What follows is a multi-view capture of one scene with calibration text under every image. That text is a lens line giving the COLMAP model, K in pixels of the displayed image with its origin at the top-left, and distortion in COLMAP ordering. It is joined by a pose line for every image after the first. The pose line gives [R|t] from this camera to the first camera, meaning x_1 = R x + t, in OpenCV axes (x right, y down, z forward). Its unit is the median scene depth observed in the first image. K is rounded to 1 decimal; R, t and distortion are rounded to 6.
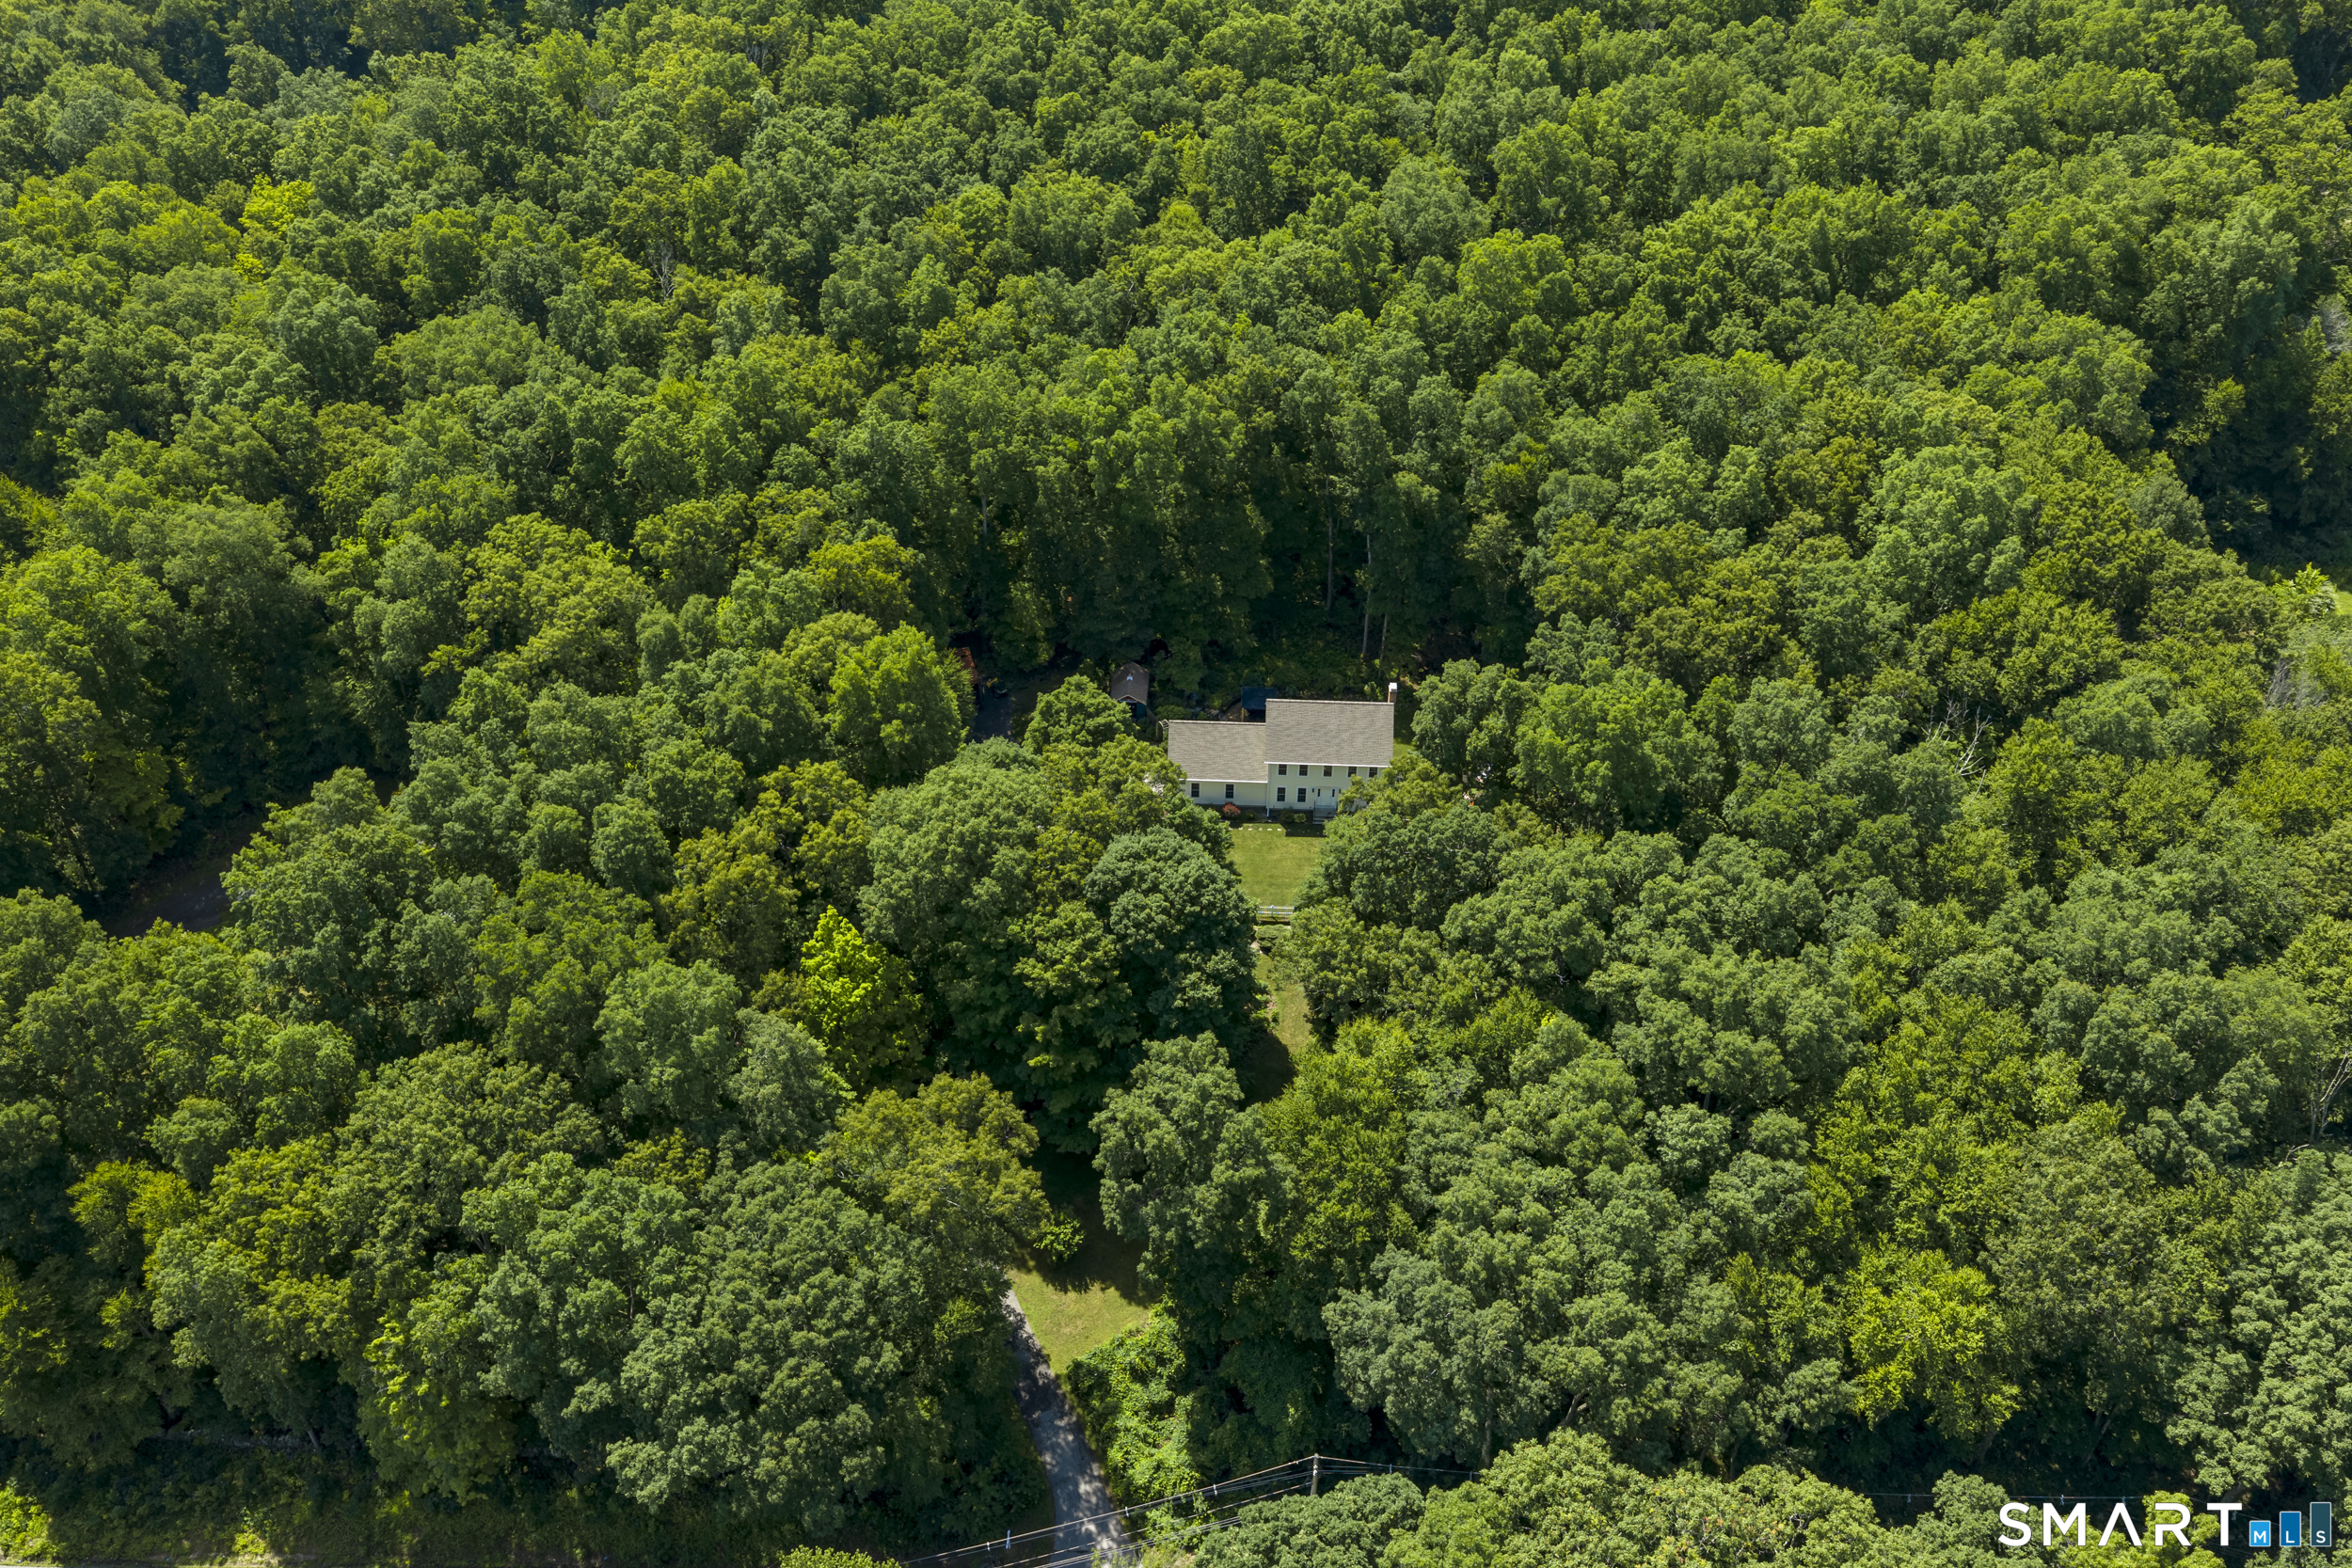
lens RADIAL K [[1933.4, 0, 1176.0], [0, 1933.4, 784.0], [0, 0, 1]] dist [0.007364, -0.013409]
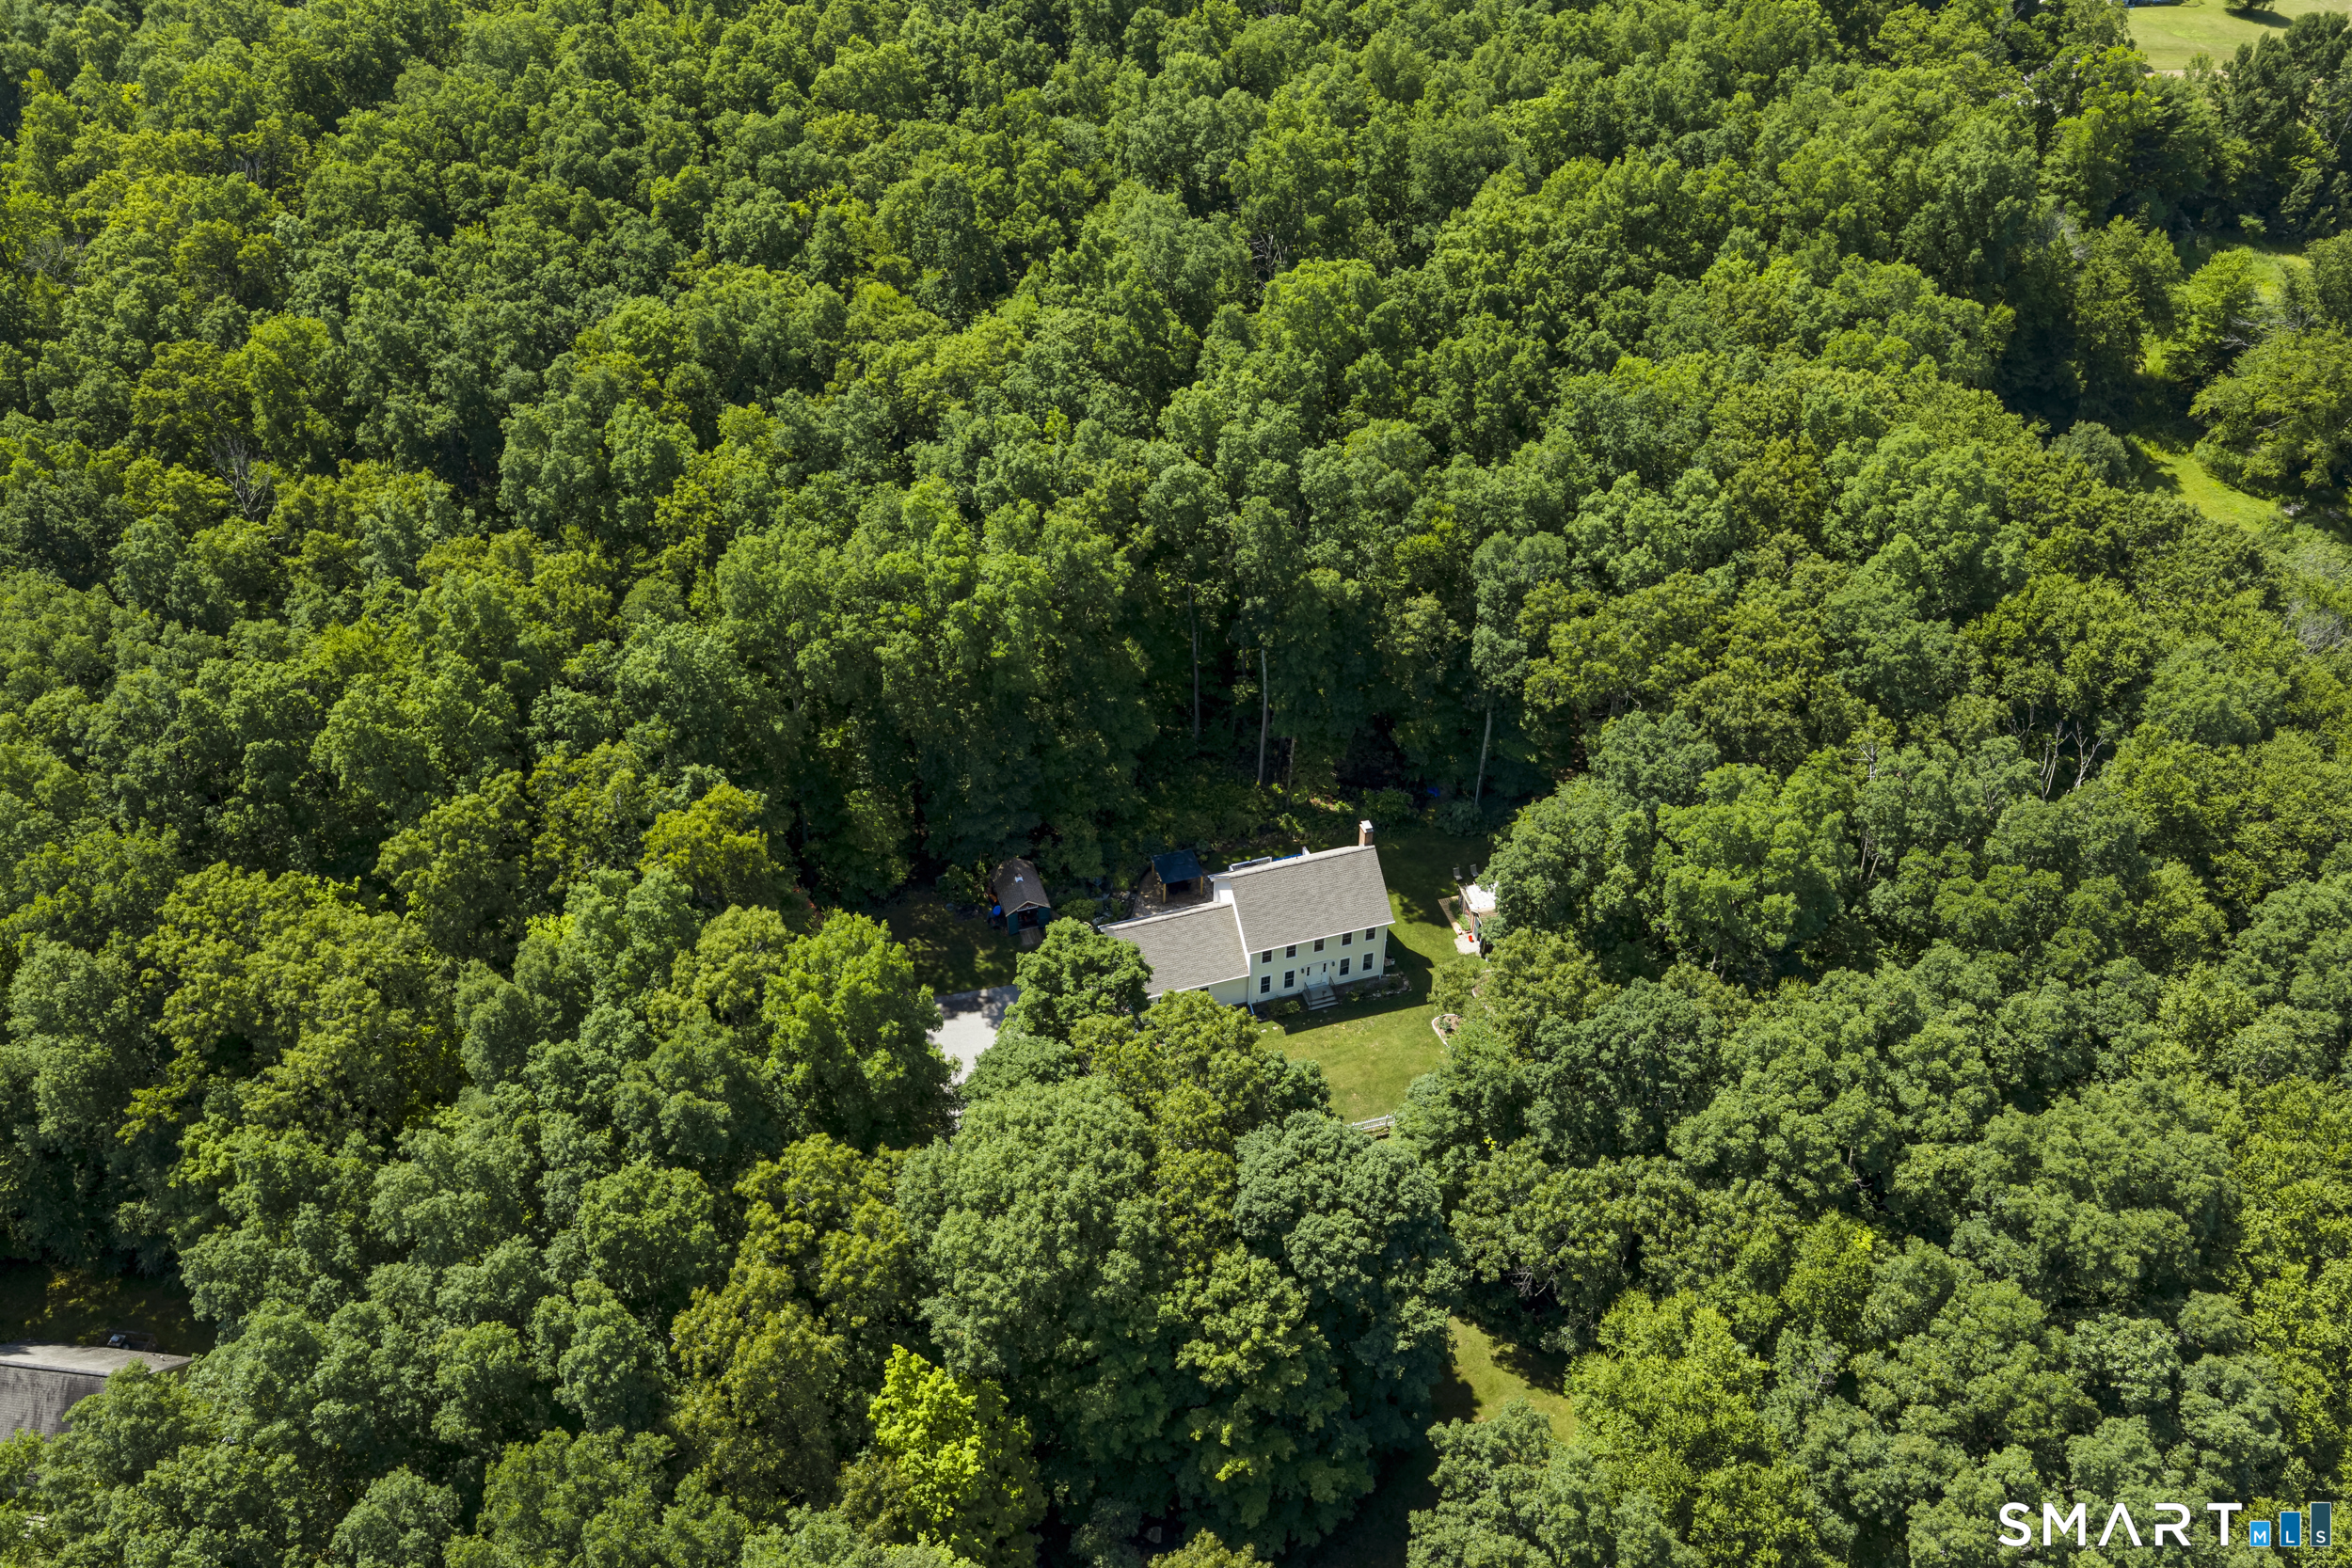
lens RADIAL K [[1933.4, 0, 1176.0], [0, 1933.4, 784.0], [0, 0, 1]] dist [0.007364, -0.013409]
pose [[0.937284, -0.217539, 0.272352, -0.196174], [0.218556, 0.975451, 0.026984, -0.114218], [-0.271536, 0.034233, 0.961819, 0.239335]]
